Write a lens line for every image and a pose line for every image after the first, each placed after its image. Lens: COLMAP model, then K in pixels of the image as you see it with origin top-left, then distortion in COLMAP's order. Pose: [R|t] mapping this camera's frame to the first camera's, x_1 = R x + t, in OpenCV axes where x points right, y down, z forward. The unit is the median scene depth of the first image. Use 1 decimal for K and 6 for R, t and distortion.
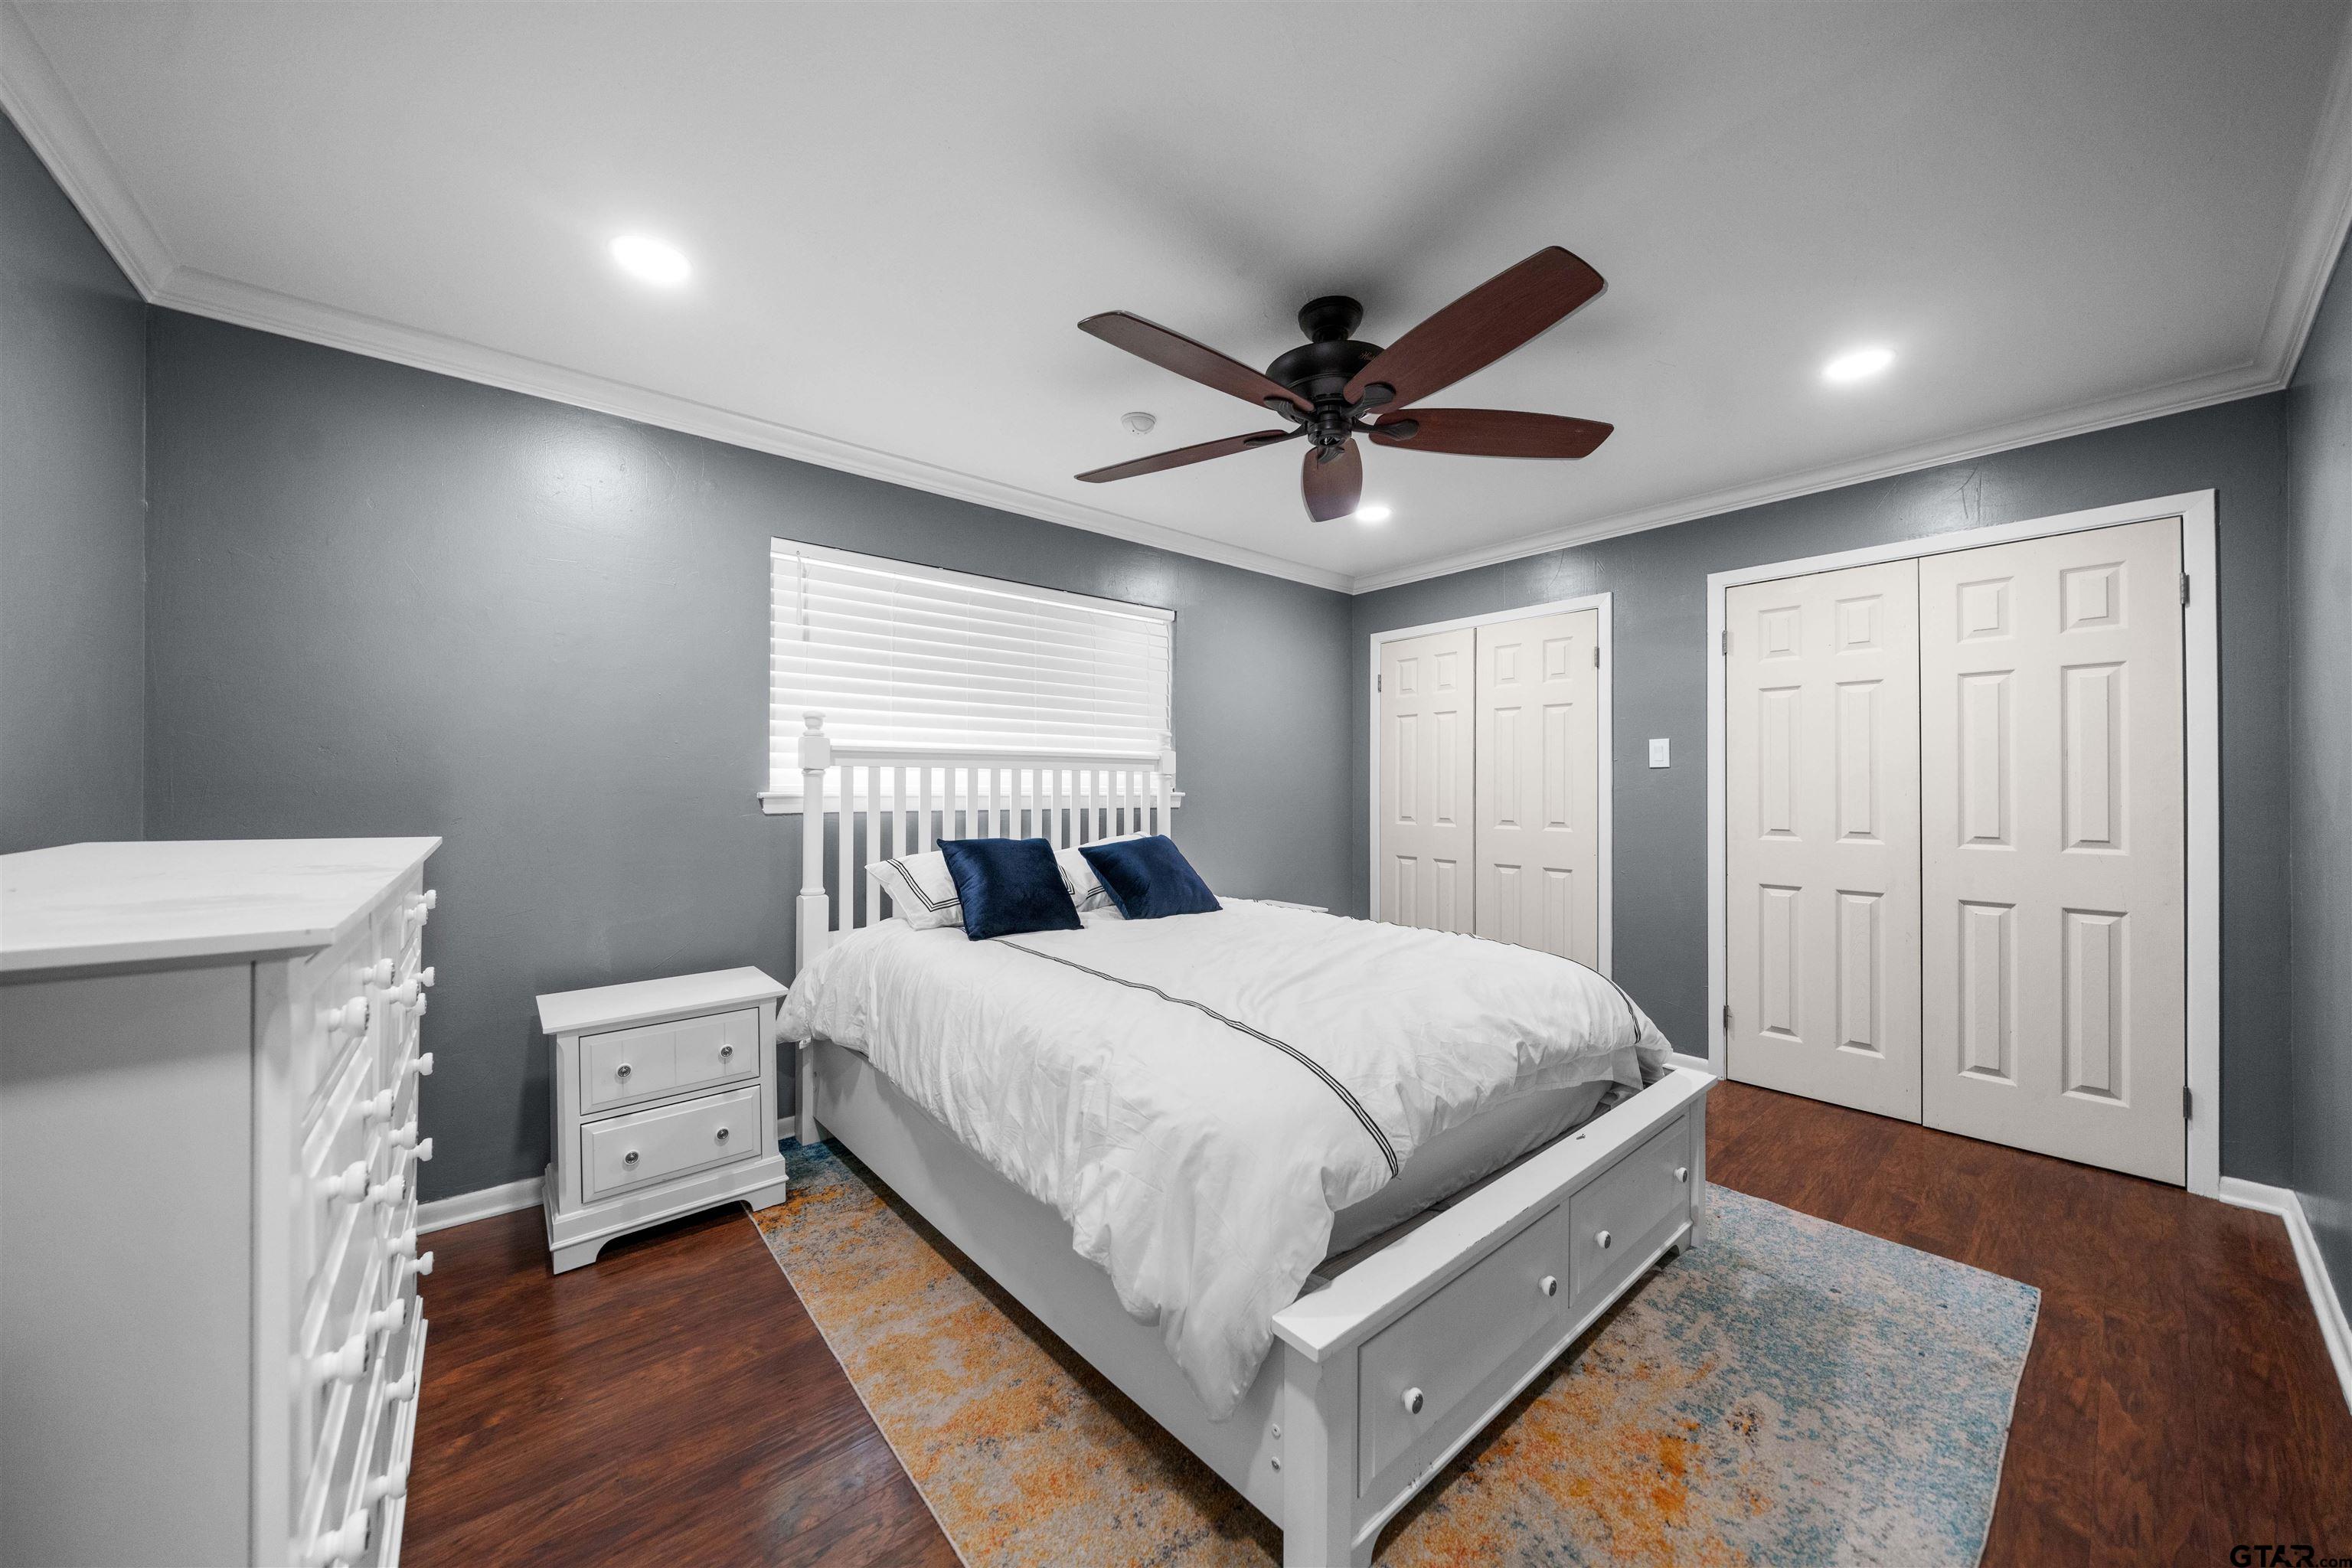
lens RADIAL K [[820.6, 0, 1178.7], [0, 820.6, 787.1], [0, 0, 1]] dist [-0.007729, 0.001171]
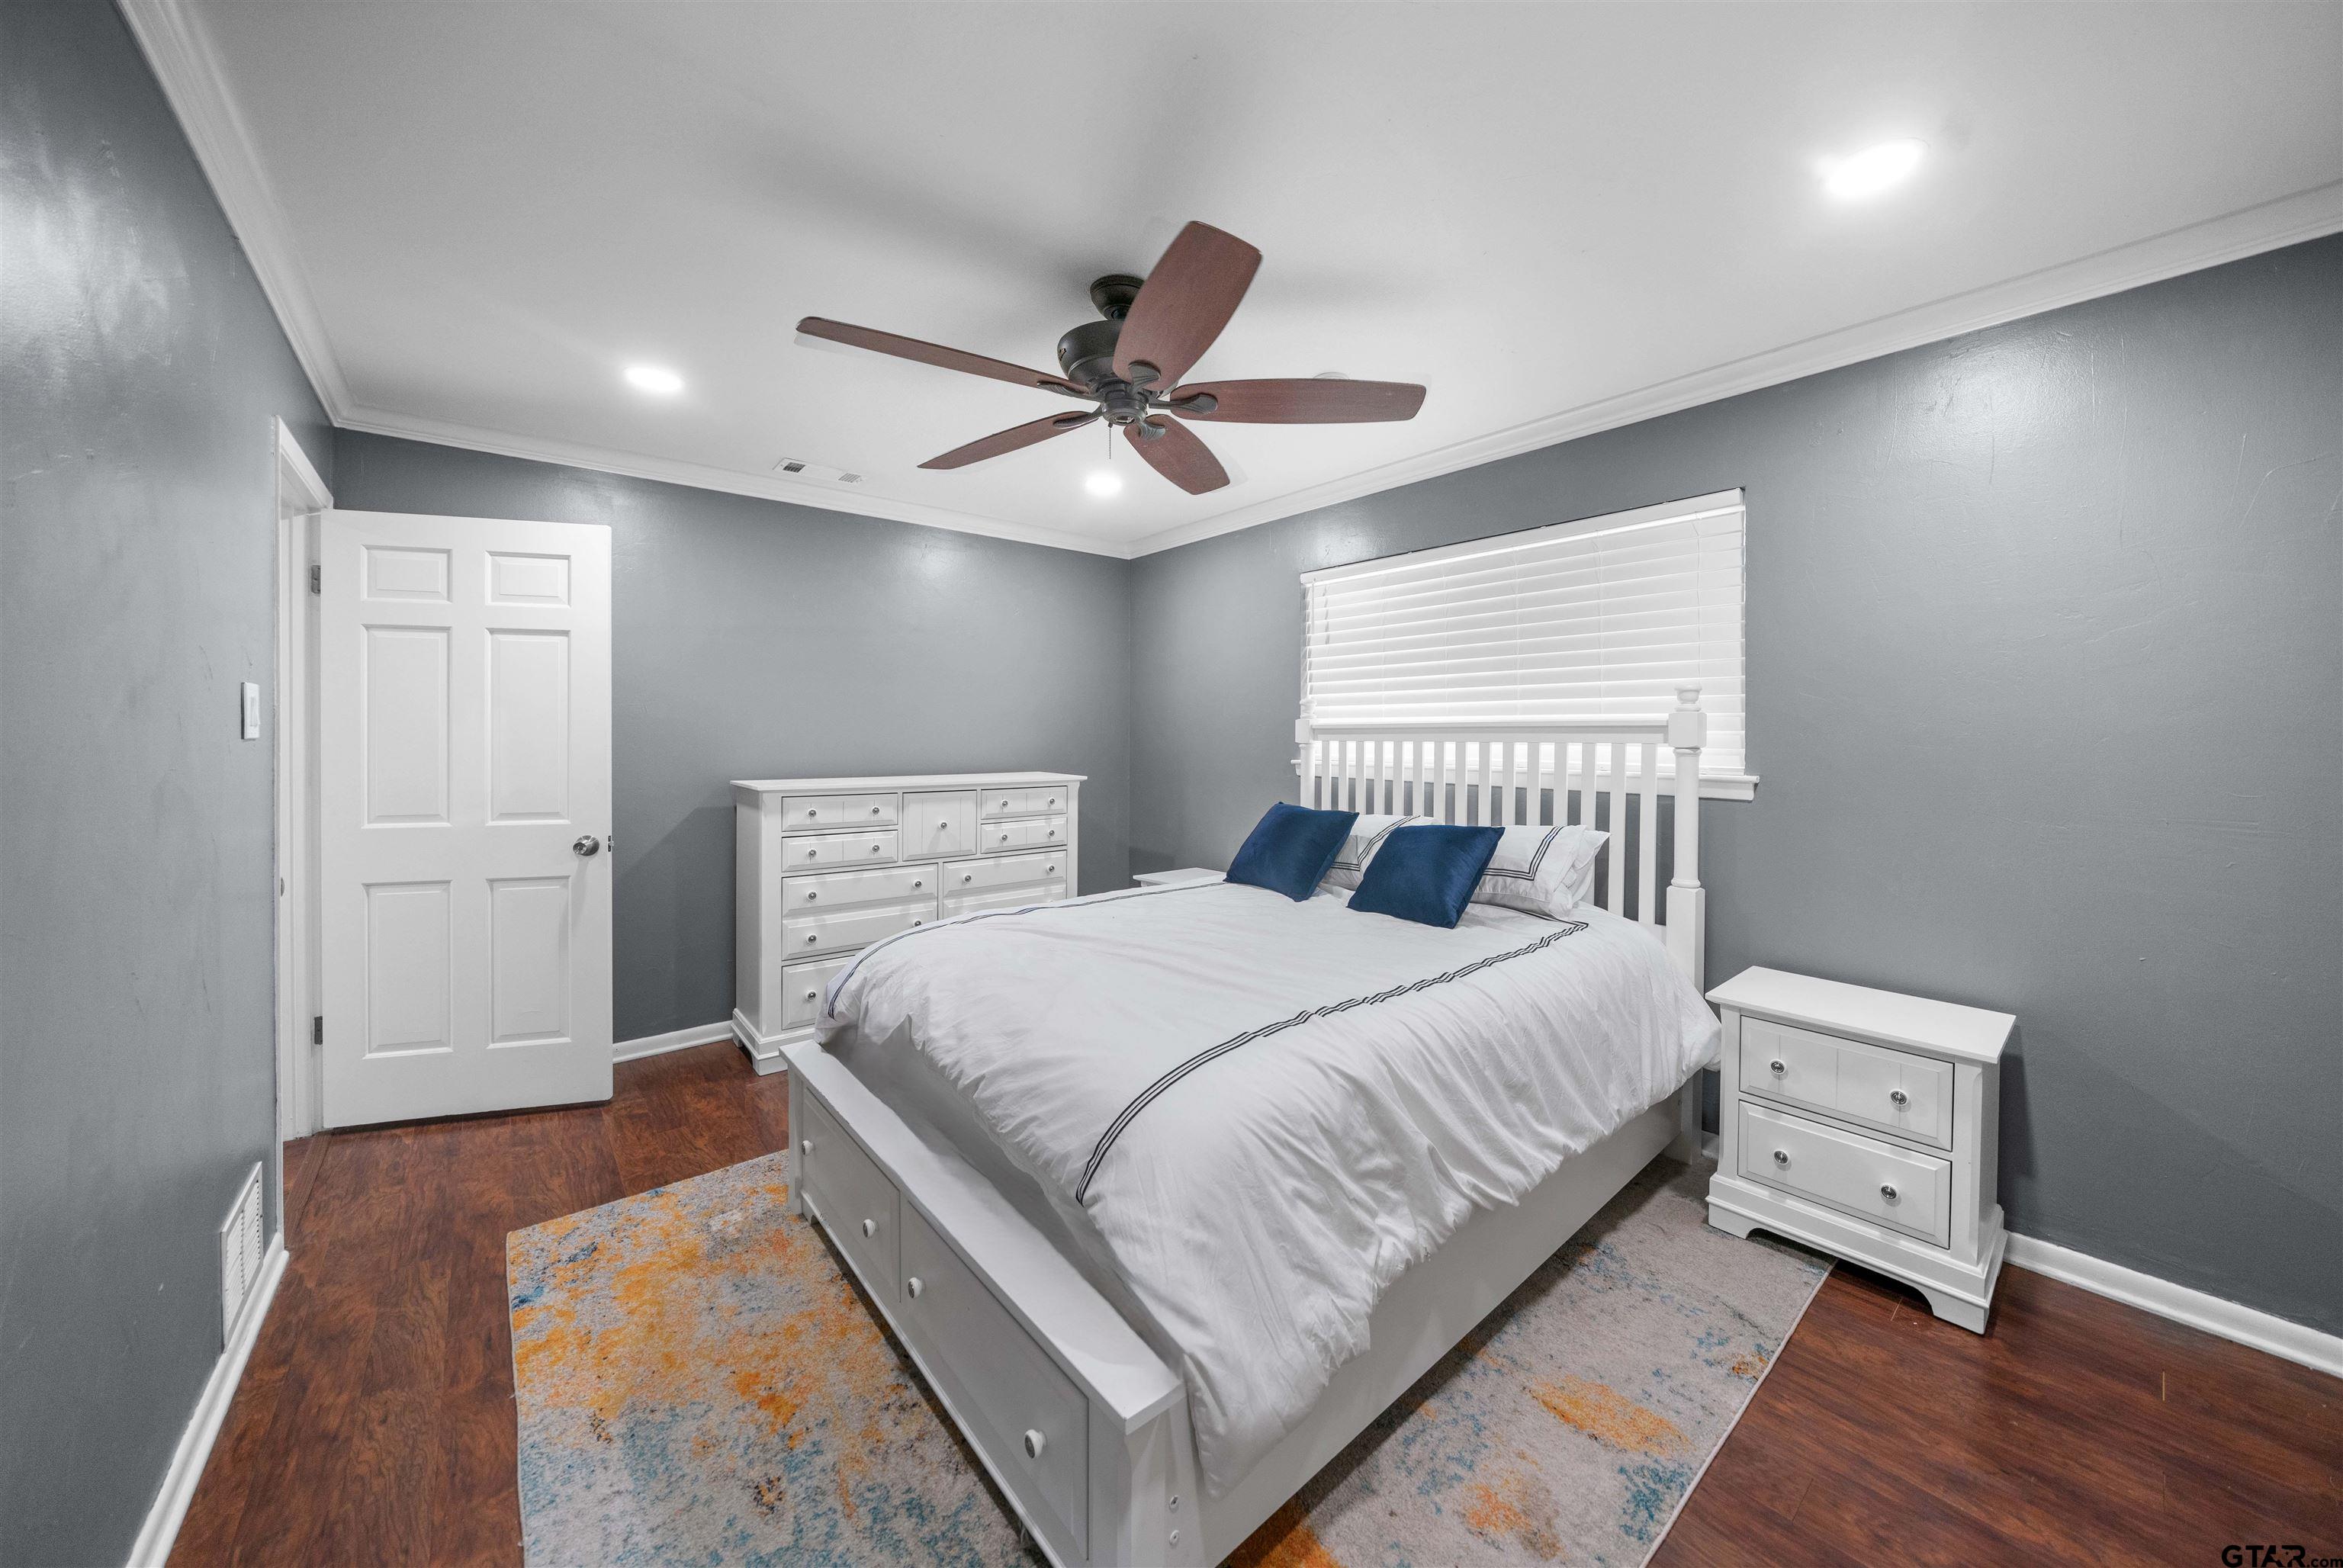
lens RADIAL K [[817.5, 0, 1158.6], [0, 817.5, 735.6], [0, 0, 1]] dist [-0.007729, 0.001171]
pose [[-0.016023, -0.010520, -0.999816, 0.828785], [-0.008685, 0.999908, -0.010382, -0.018179], [0.999834, 0.008517, -0.016113, 0.752506]]
